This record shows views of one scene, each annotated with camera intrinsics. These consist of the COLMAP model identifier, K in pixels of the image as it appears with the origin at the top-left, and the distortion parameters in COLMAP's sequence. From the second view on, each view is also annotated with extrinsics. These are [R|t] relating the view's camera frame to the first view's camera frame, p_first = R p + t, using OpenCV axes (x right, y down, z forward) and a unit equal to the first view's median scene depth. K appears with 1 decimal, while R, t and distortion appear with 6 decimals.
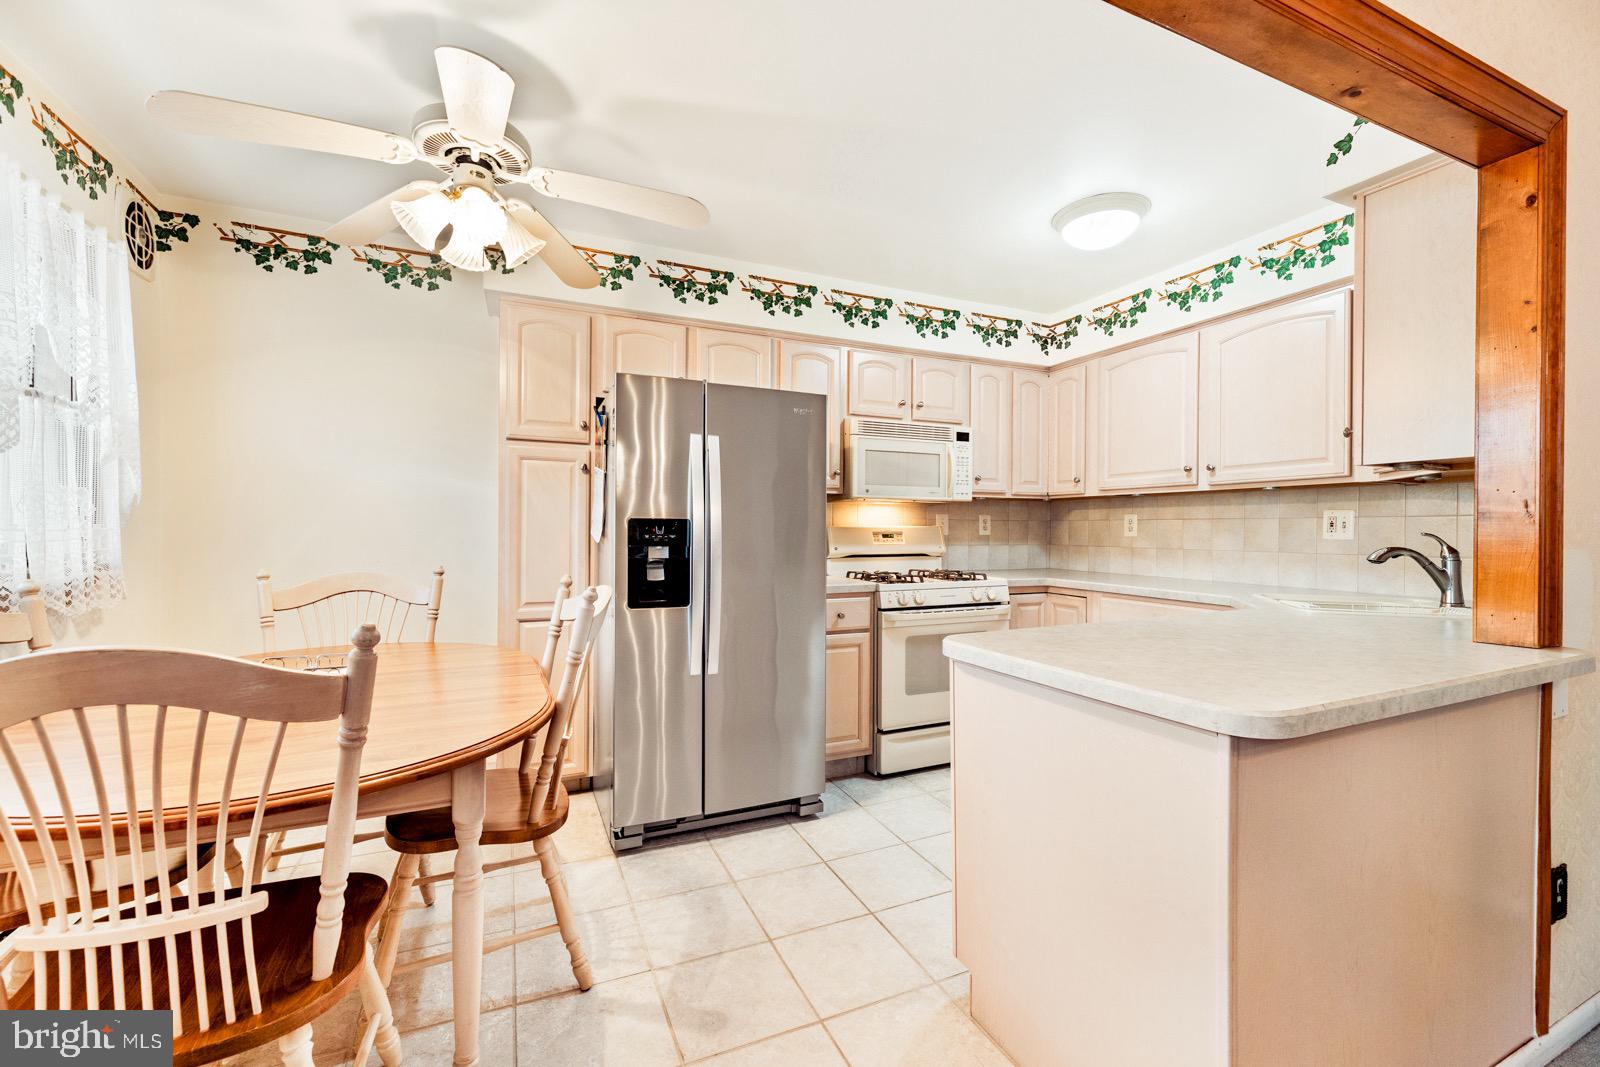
lens RADIAL K [[653.5, 0, 805.5], [0, 653.5, 525.9], [0, 0, 1]] dist [0.000058, -0.000081]
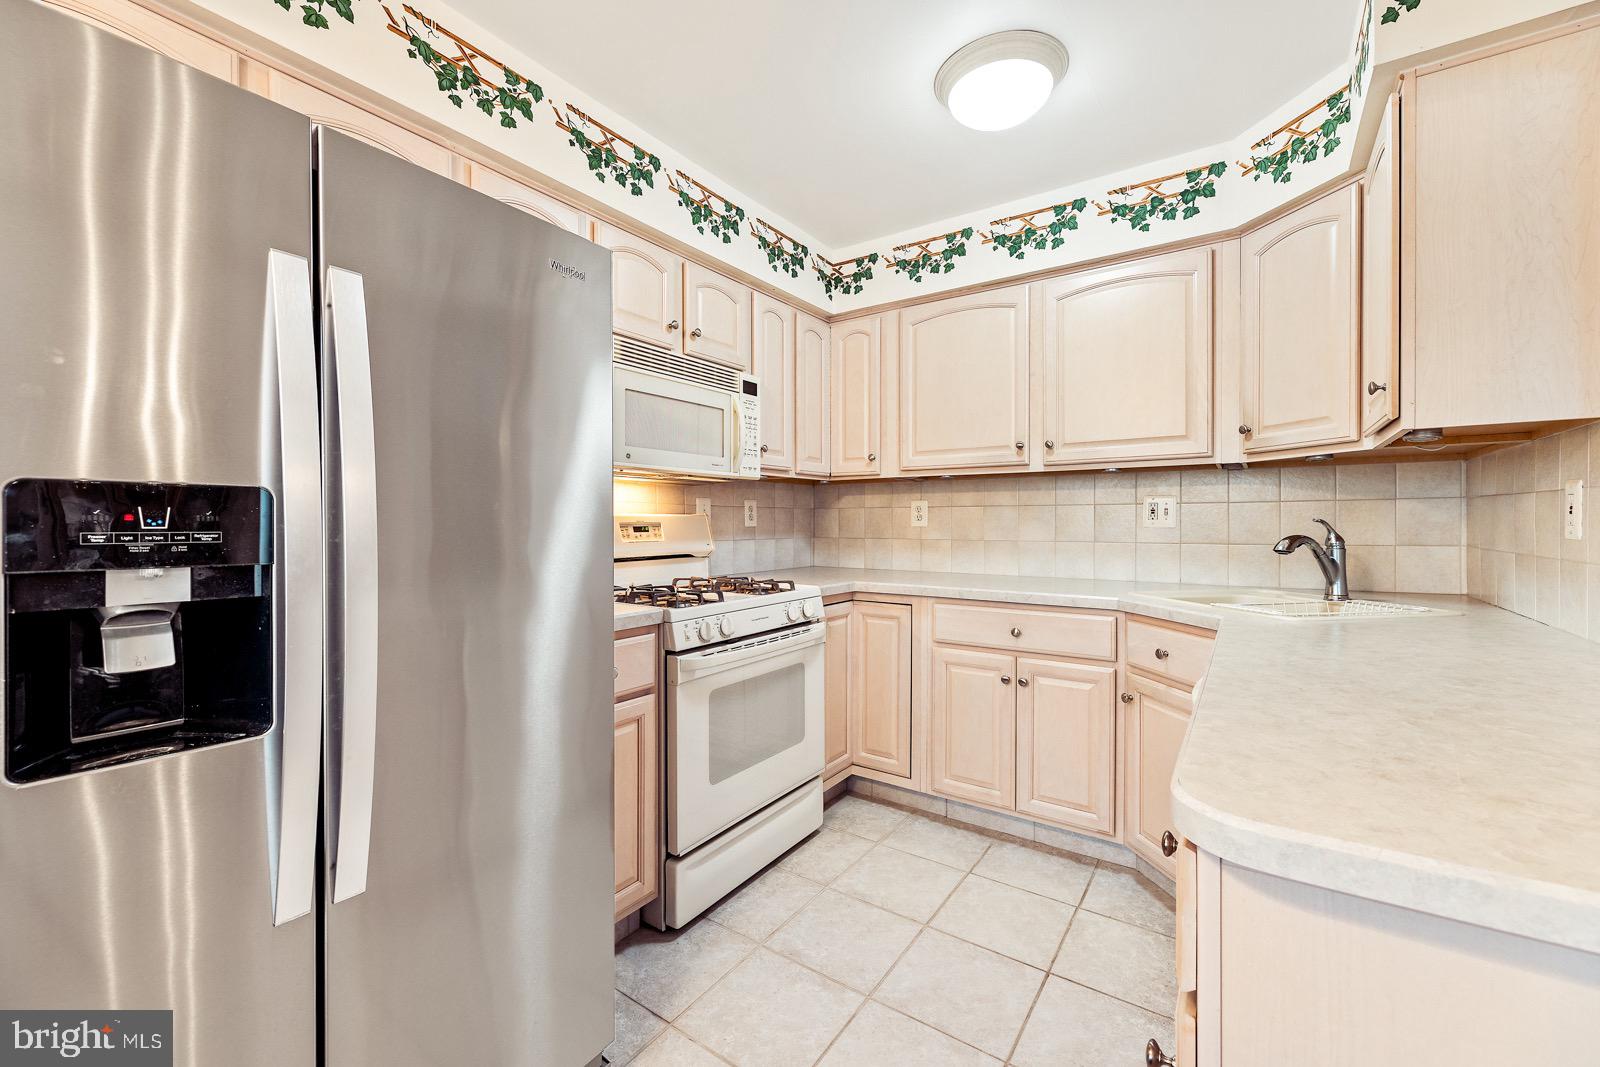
lens RADIAL K [[633.2, 0, 793.2], [0, 633.2, 522.4], [0, 0, 1]] dist [0.002128, -0.000285]
pose [[0.850895, -0.005907, 0.525302, -0.089035], [0.002864, 0.999974, 0.006605, 0.005289], [-0.525328, -0.004116, 0.850890, 0.426746]]
